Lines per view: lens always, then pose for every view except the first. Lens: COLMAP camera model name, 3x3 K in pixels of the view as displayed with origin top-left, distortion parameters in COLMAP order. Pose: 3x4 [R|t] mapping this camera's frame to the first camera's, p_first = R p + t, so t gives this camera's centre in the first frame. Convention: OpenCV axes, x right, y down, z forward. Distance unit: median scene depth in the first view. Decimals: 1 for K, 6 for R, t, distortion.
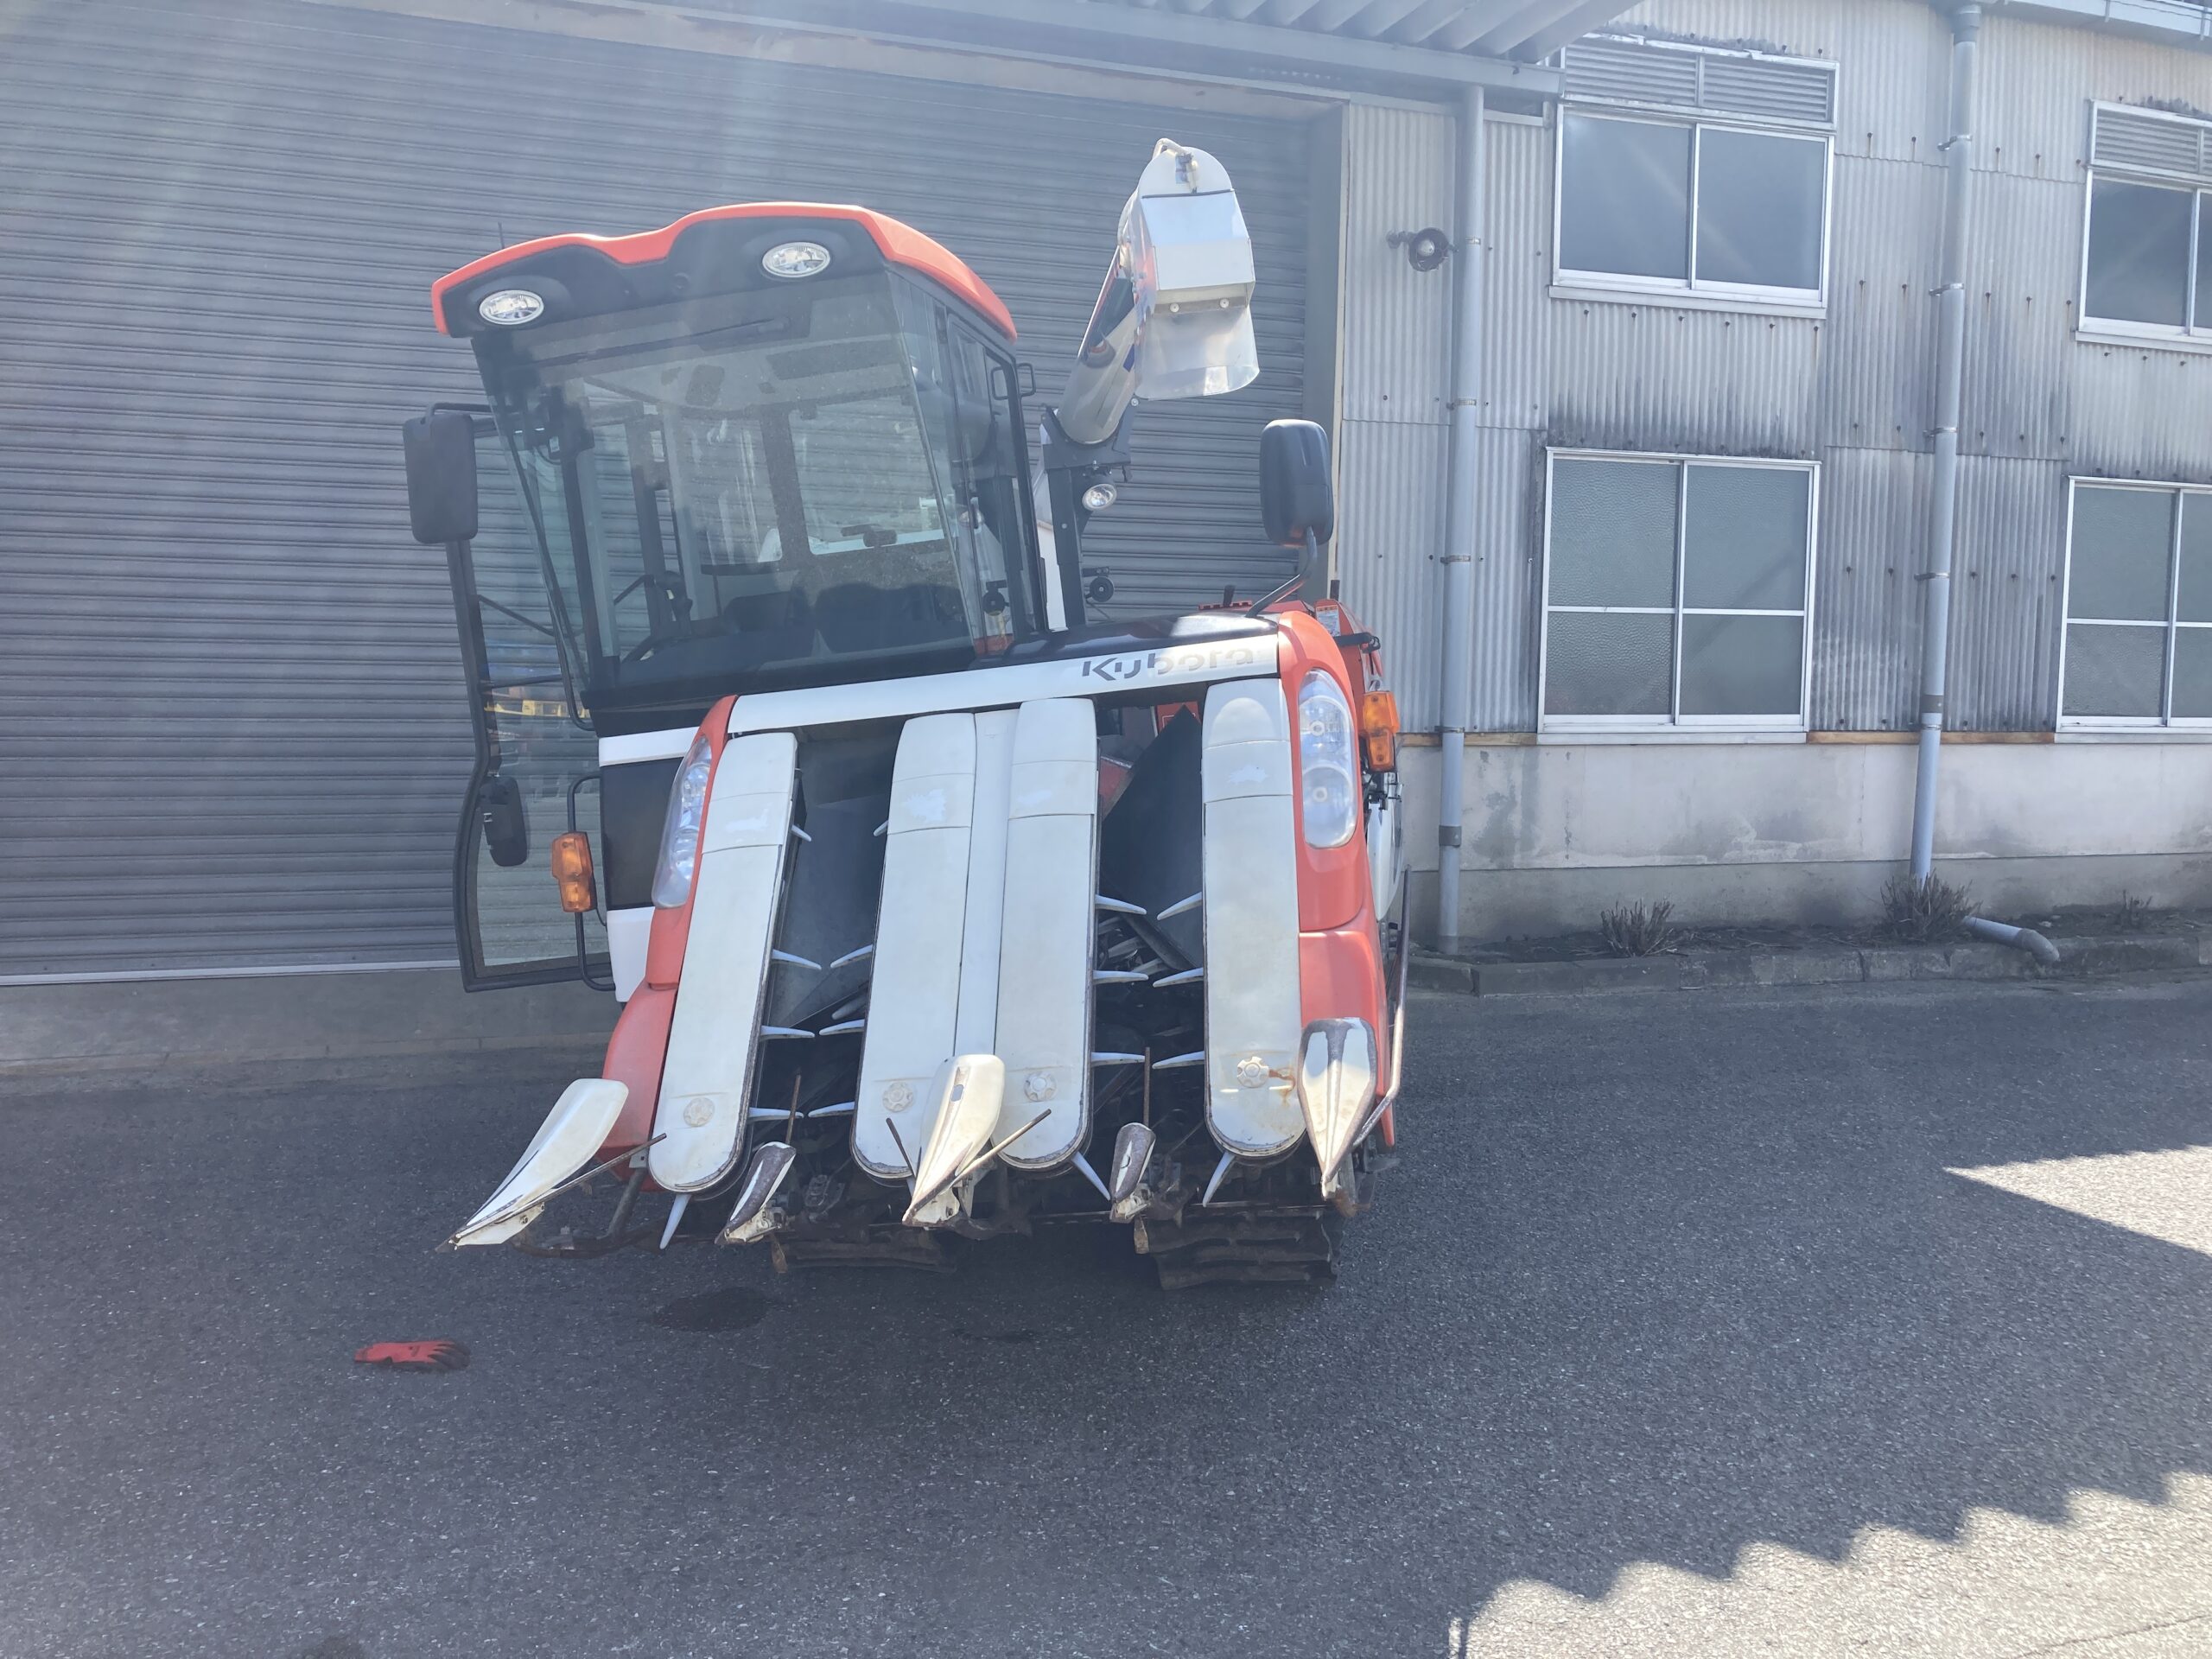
lens RADIAL K [[1817.8, 0, 1113.5], [0, 1817.8, 824.7], [0, 0, 1]] dist [0.013020, 0.002147]
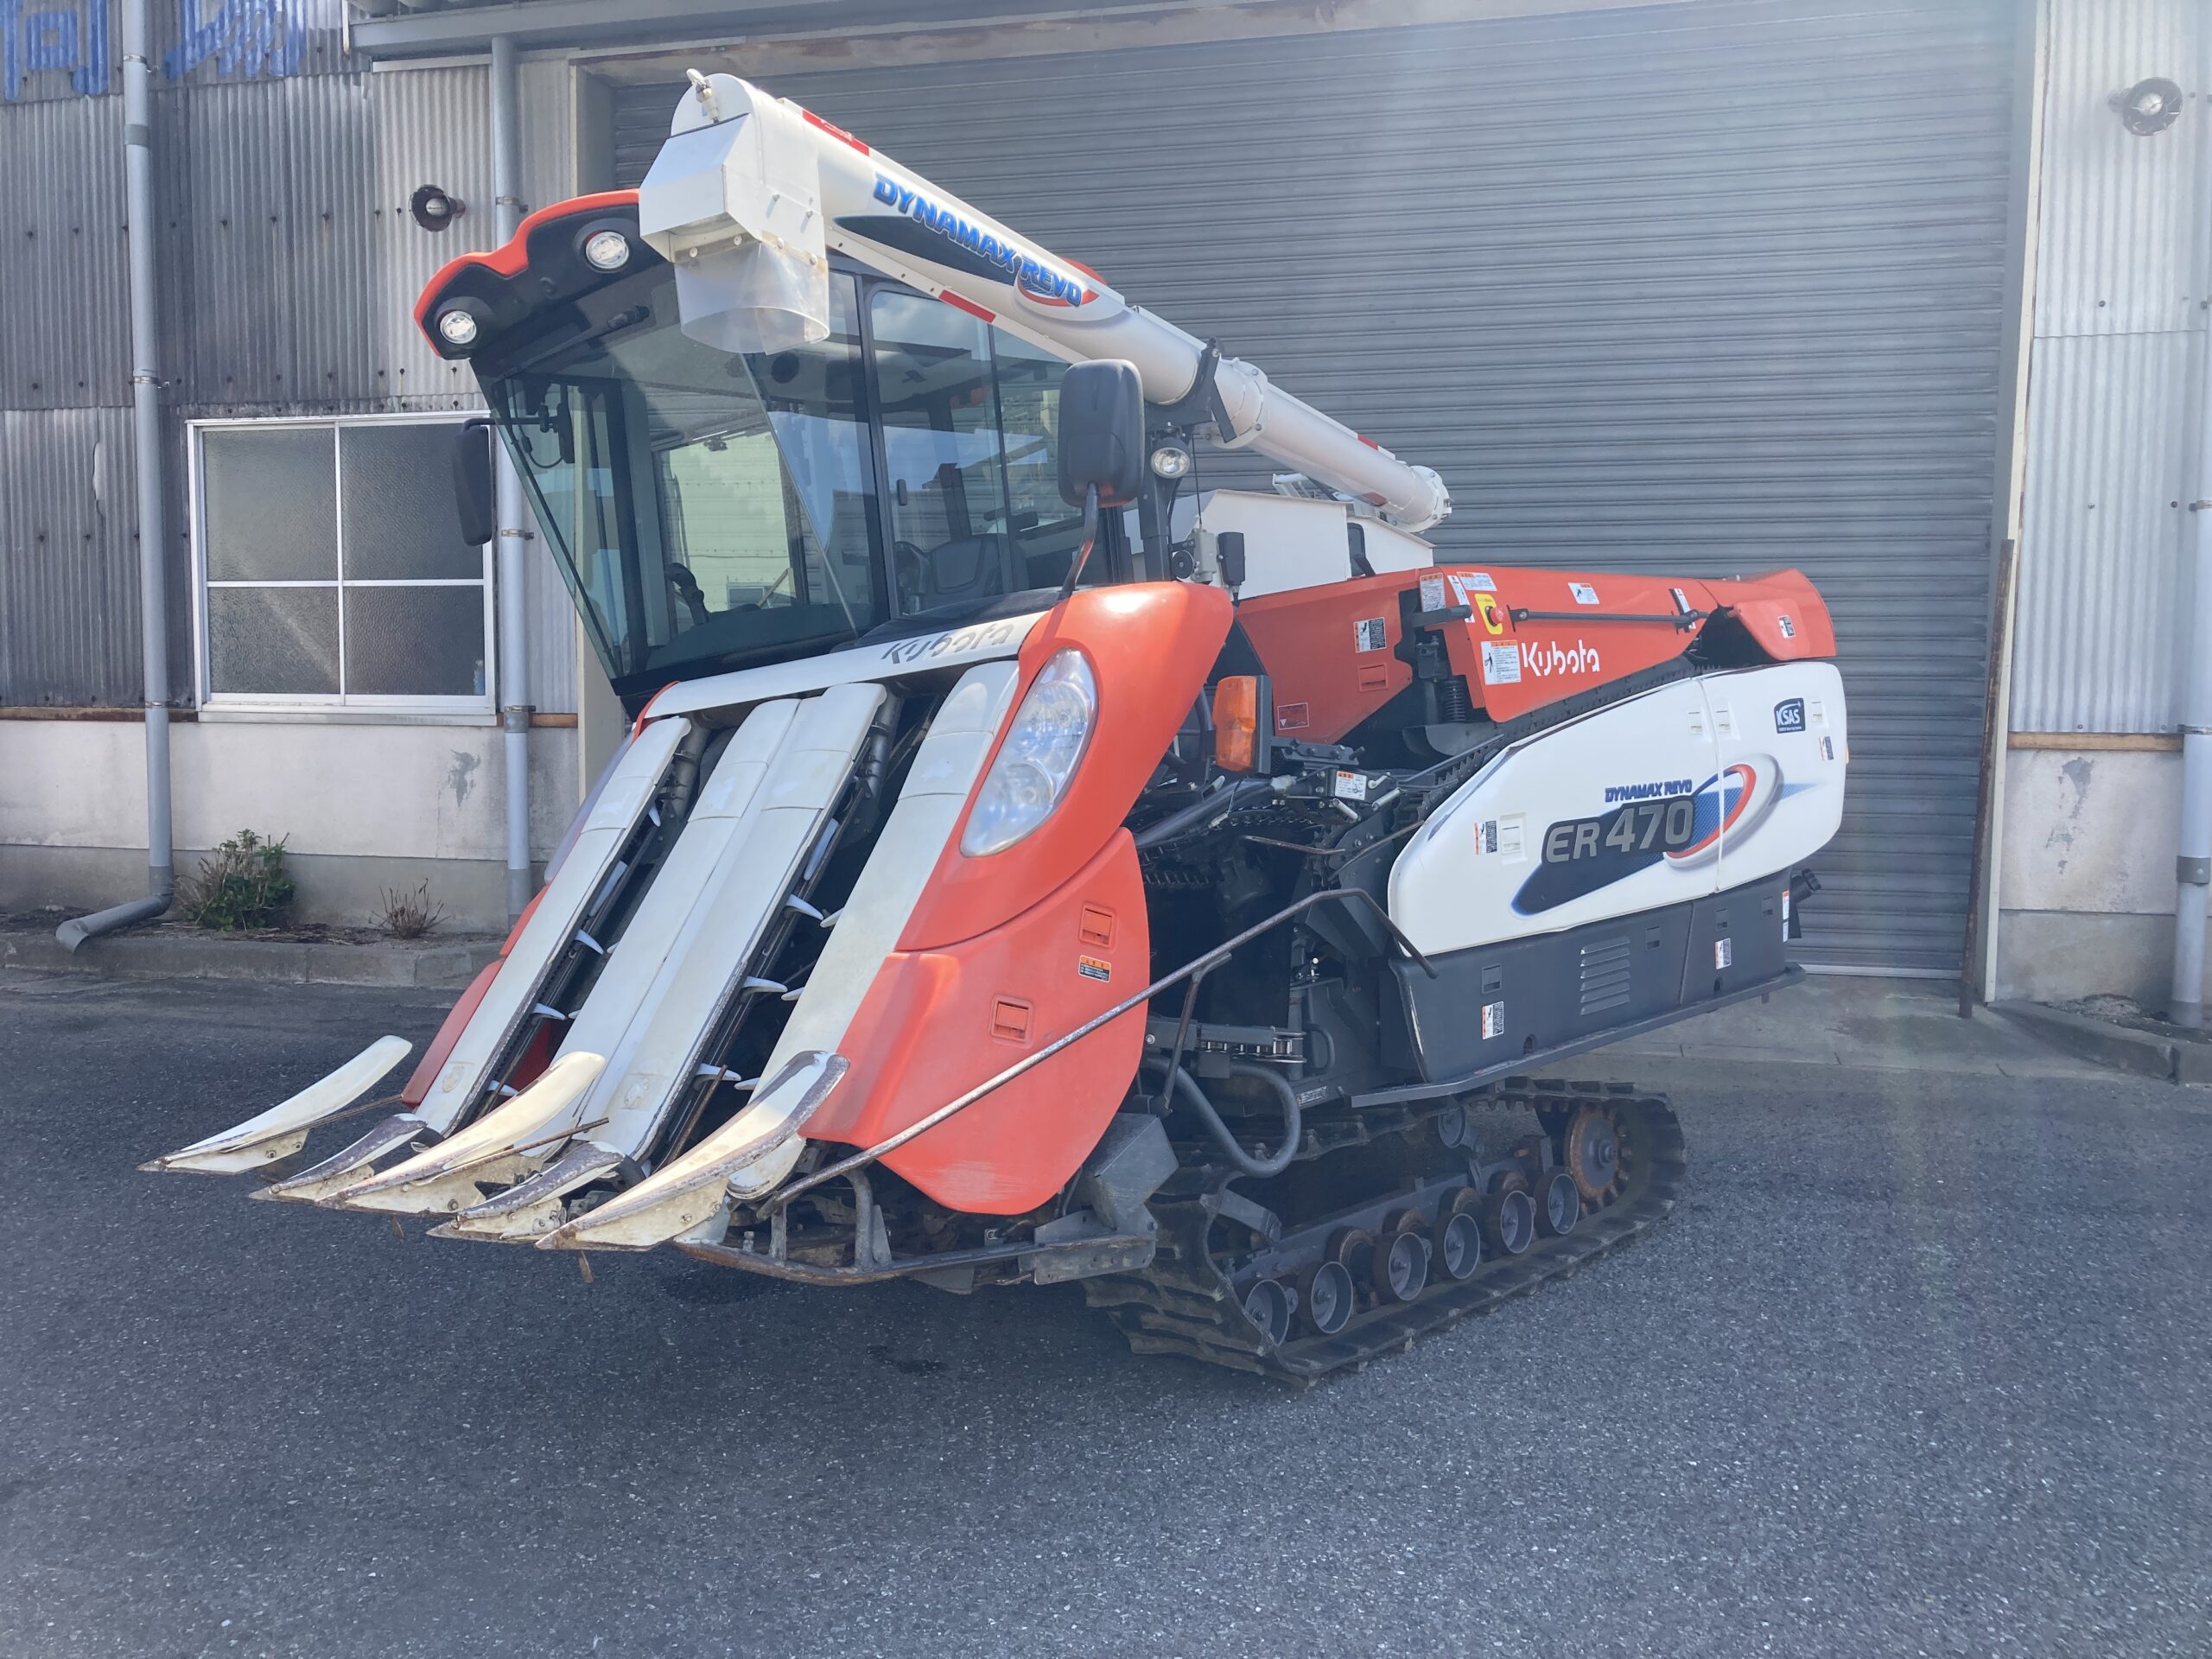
lens RADIAL K [[1828.2, 0, 1104.3], [0, 1828.2, 787.5], [0, 0, 1]] dist [0.011293, 0.015489]
pose [[0.836561, 0.028360, -0.547140, 0.226363], [-0.038771, 0.999220, -0.007487, -0.004944], [0.546501, 0.027477, 0.837008, 0.110218]]
